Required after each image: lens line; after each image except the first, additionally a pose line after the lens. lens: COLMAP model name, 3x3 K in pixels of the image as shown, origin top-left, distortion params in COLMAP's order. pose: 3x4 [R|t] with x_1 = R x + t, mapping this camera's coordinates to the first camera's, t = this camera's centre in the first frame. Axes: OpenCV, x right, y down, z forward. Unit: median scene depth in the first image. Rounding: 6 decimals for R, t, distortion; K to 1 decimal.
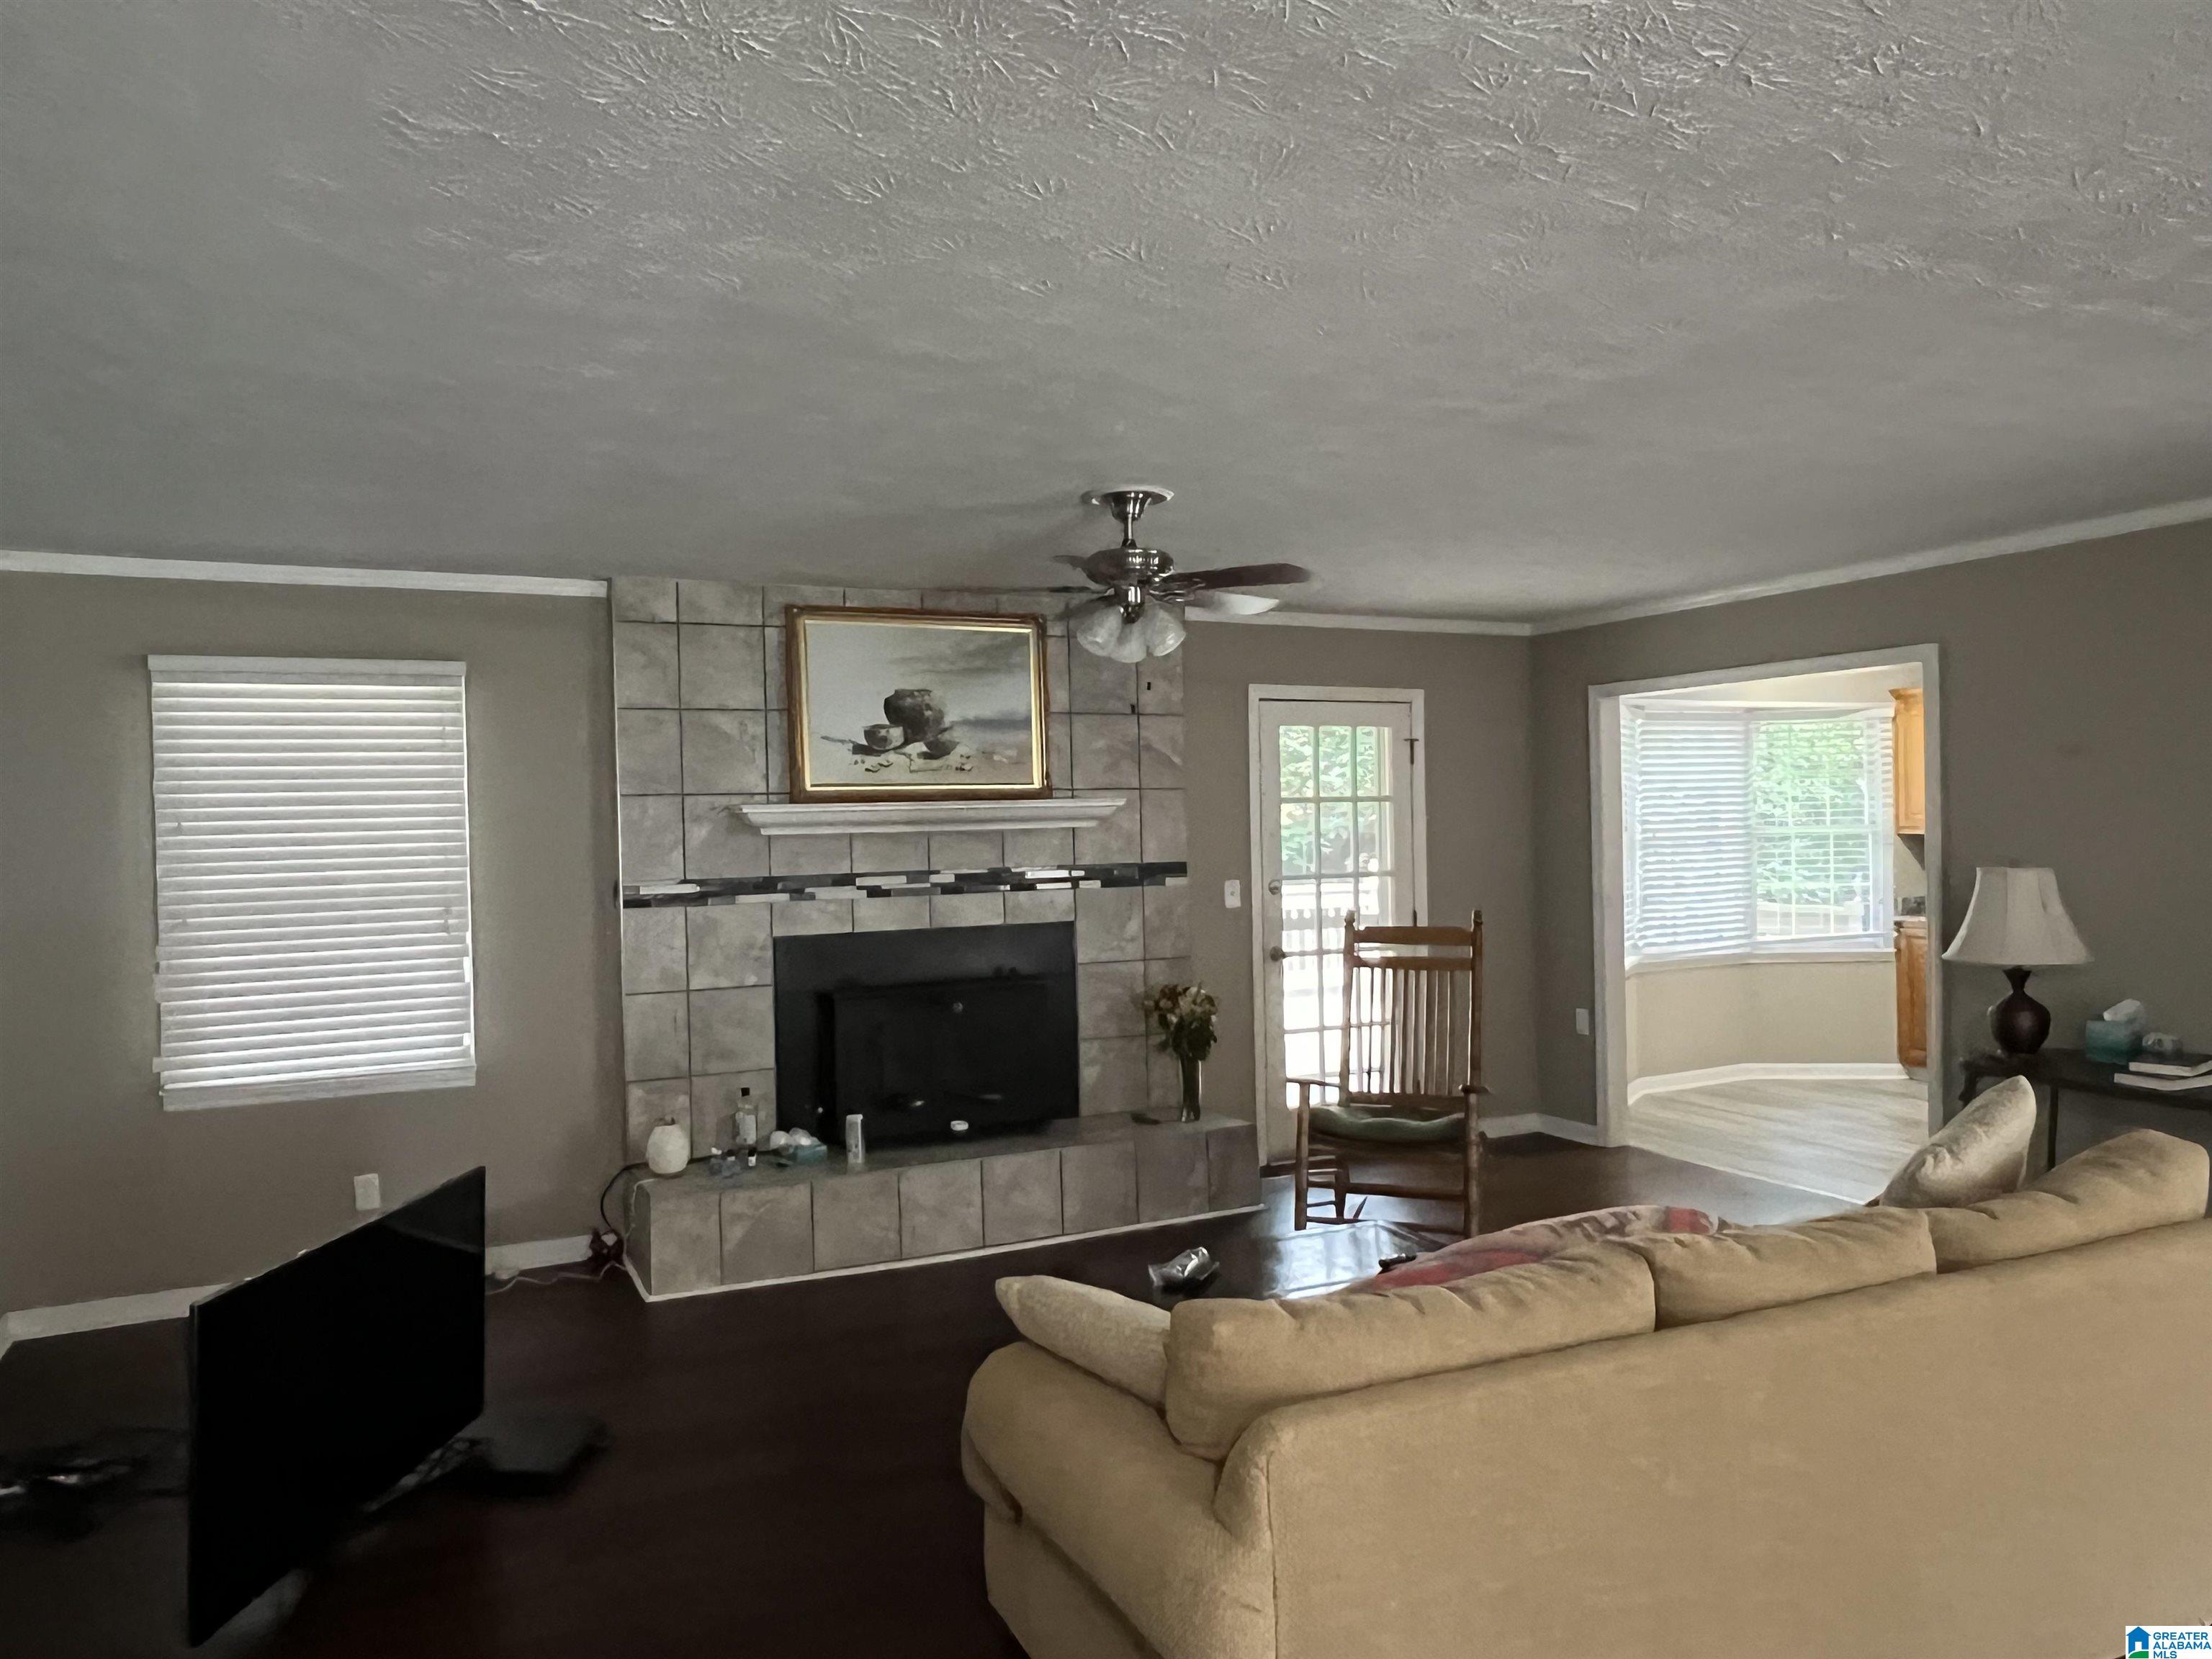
lens RADIAL K [[1499.0, 0, 1086.5], [0, 1499.0, 834.2], [0, 0, 1]] dist [-0.000230, -0.007483]
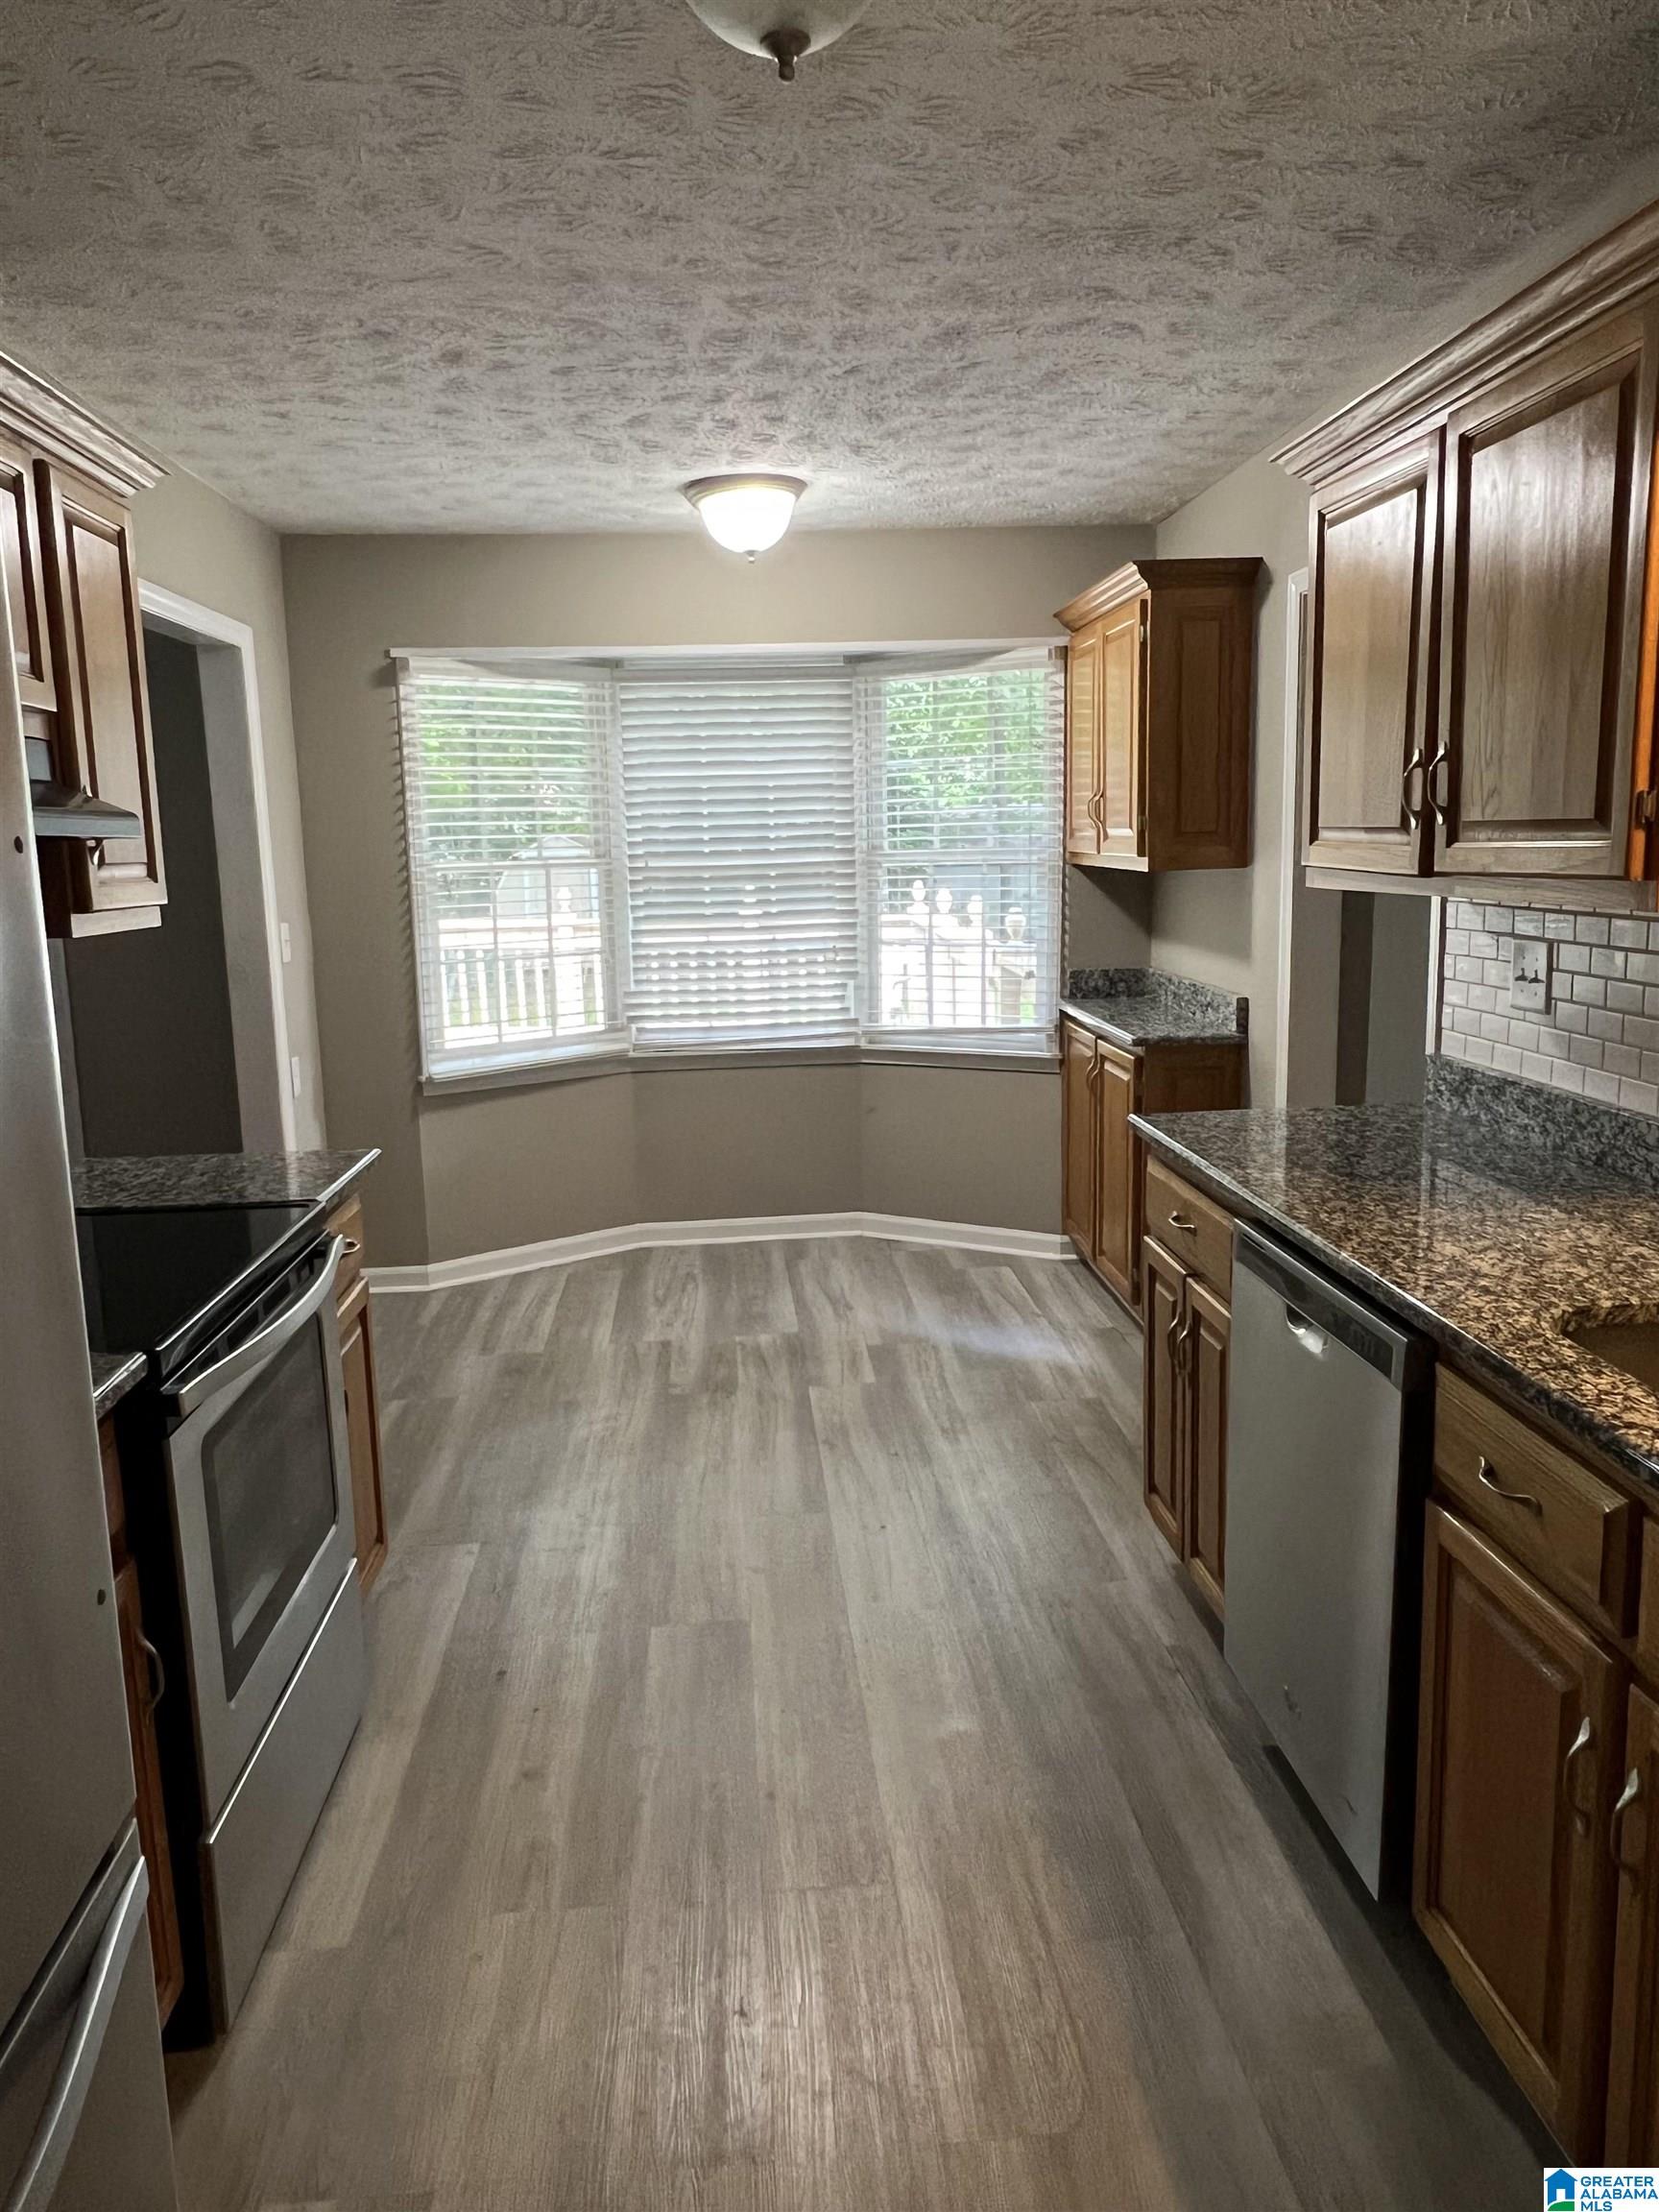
lens RADIAL K [[1499.0, 0, 838.4], [0, 1499.0, 1087.4], [0, 0, 1]] dist [-0.000230, -0.007483]
pose [[0.935934, 0.061583, -0.346748, 1.012810], [-0.002301, 0.985641, 0.168838, -0.019070], [0.352167, -0.157223, 0.922637, 0.608539]]
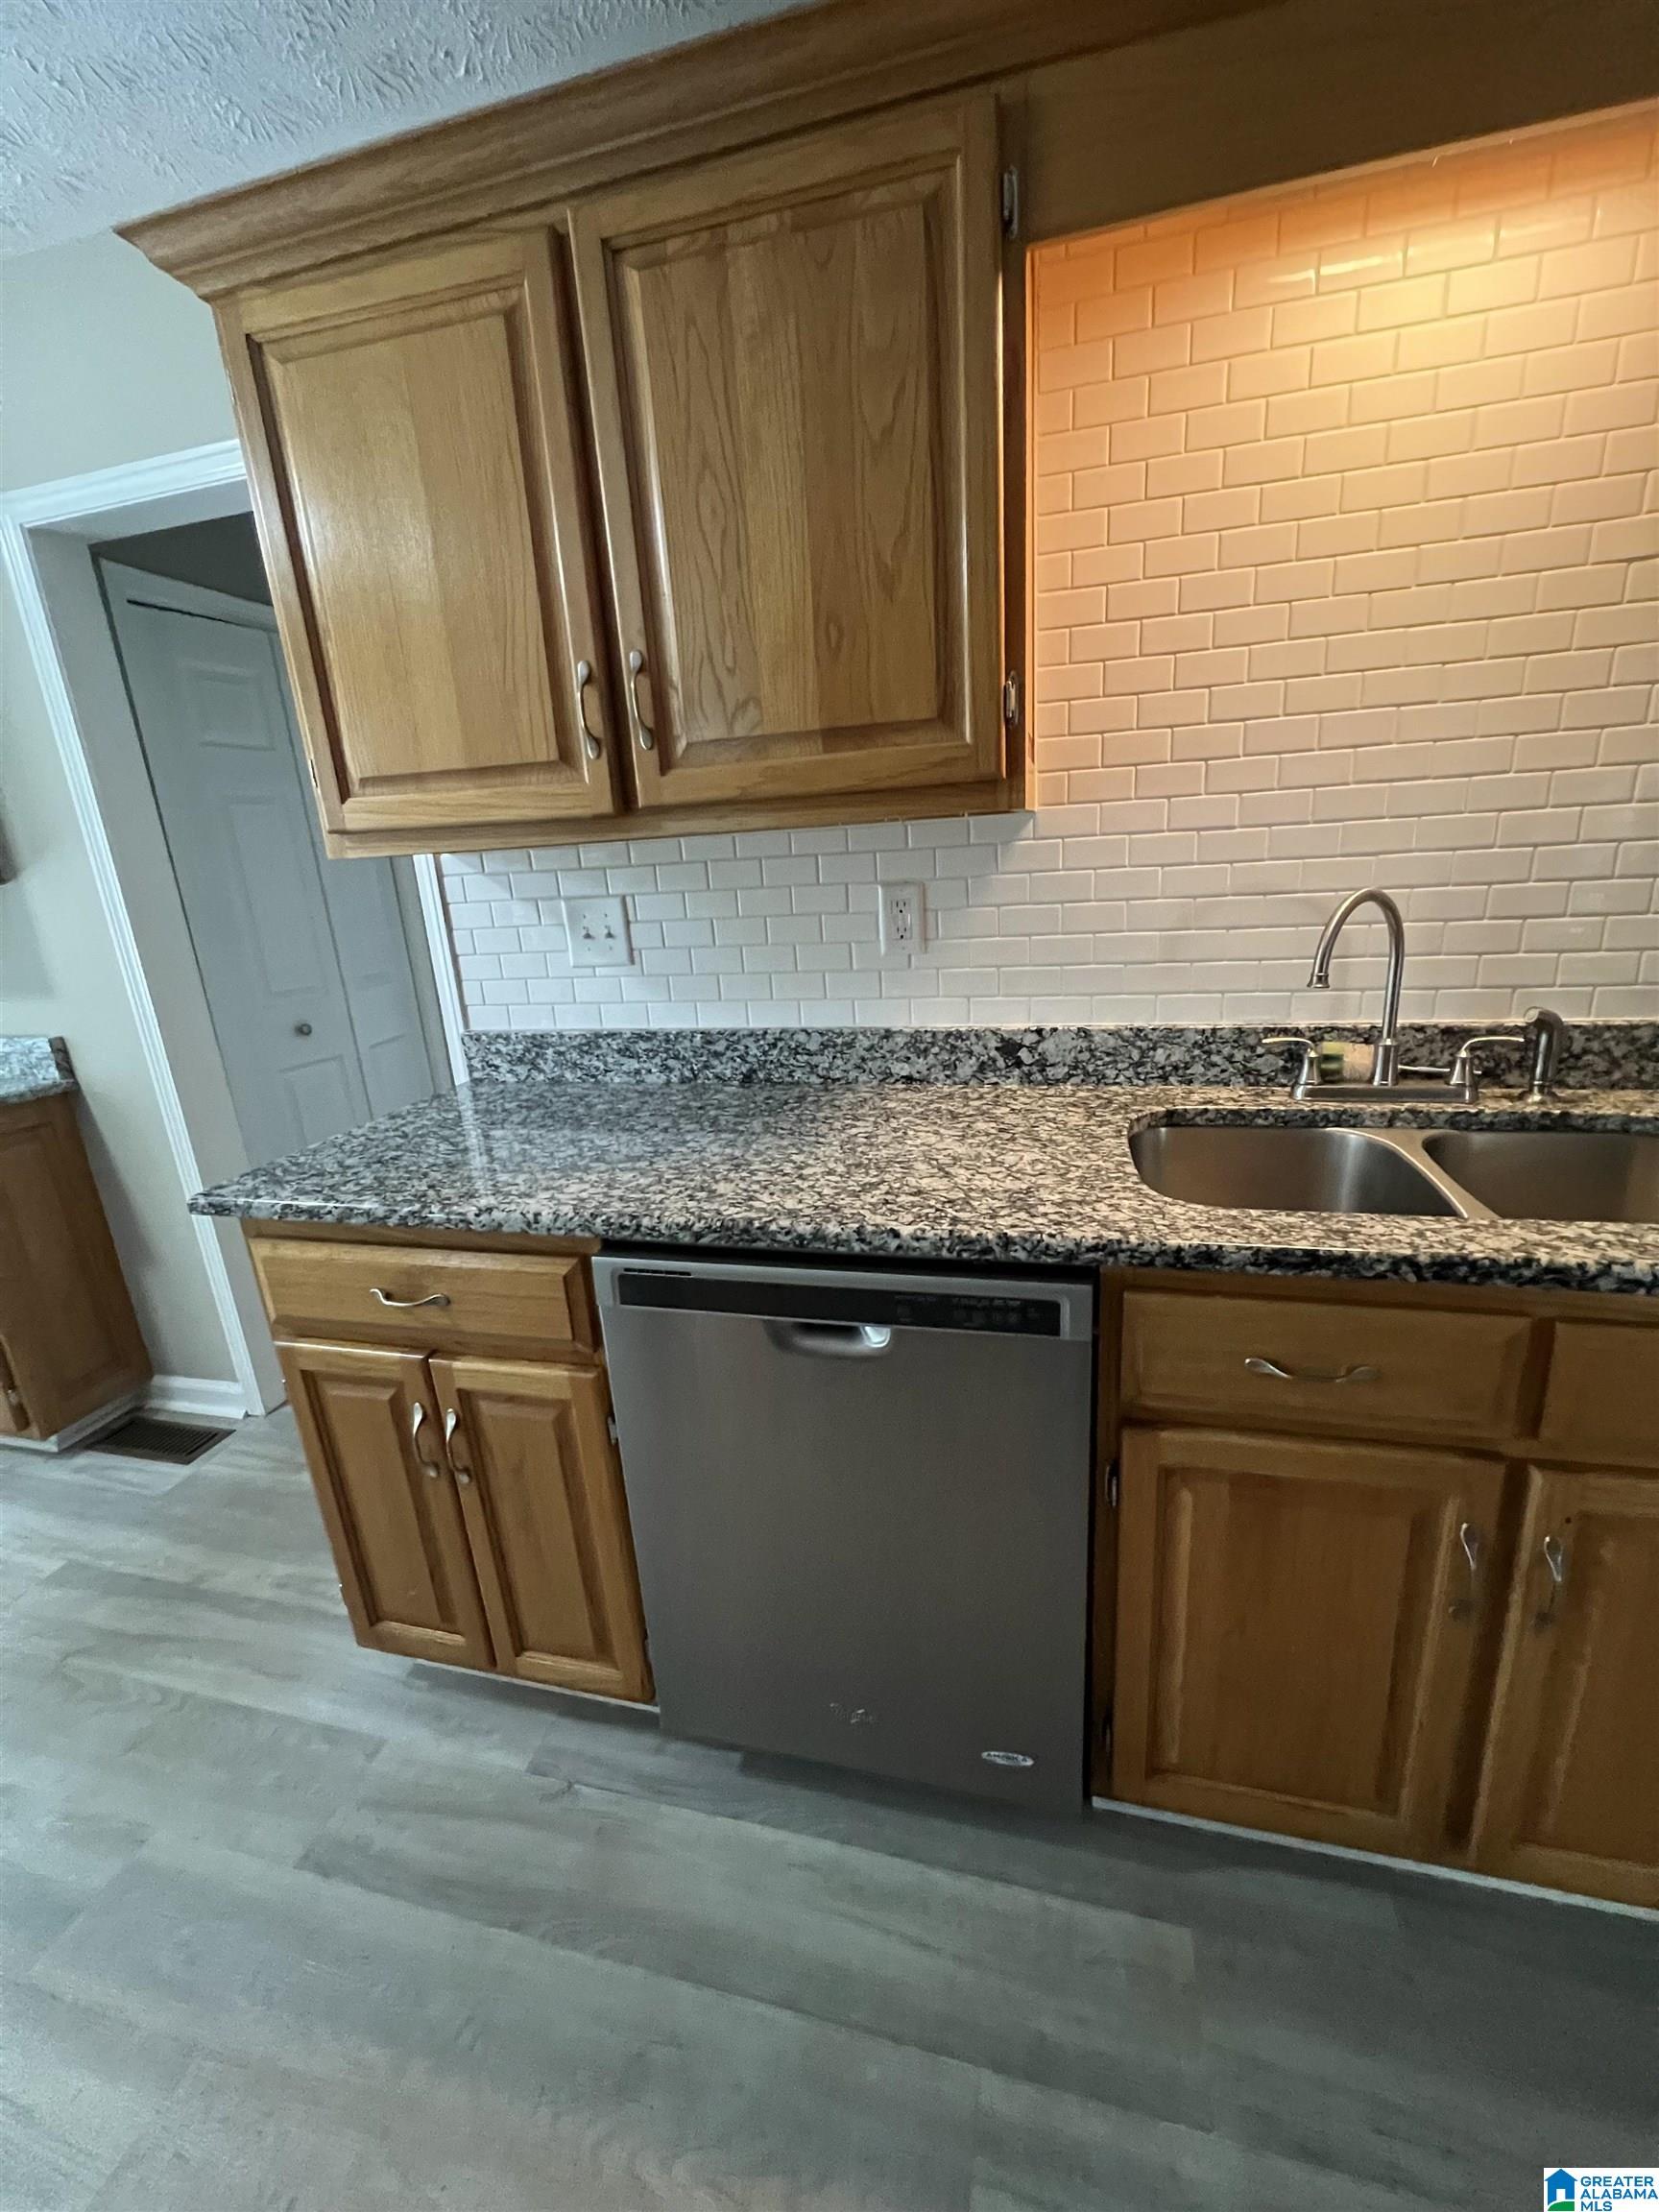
lens RADIAL K [[883.5, 0, 835.9], [0, 883.5, 1101.5], [0, 0, 1]] dist [-0.003610, 0.001206]
pose [[0.641577, -0.224610, 0.733436, 0.869467], [0.049955, 0.966372, 0.252248, 0.010415], [-0.765430, -0.125198, 0.631223, 0.881233]]
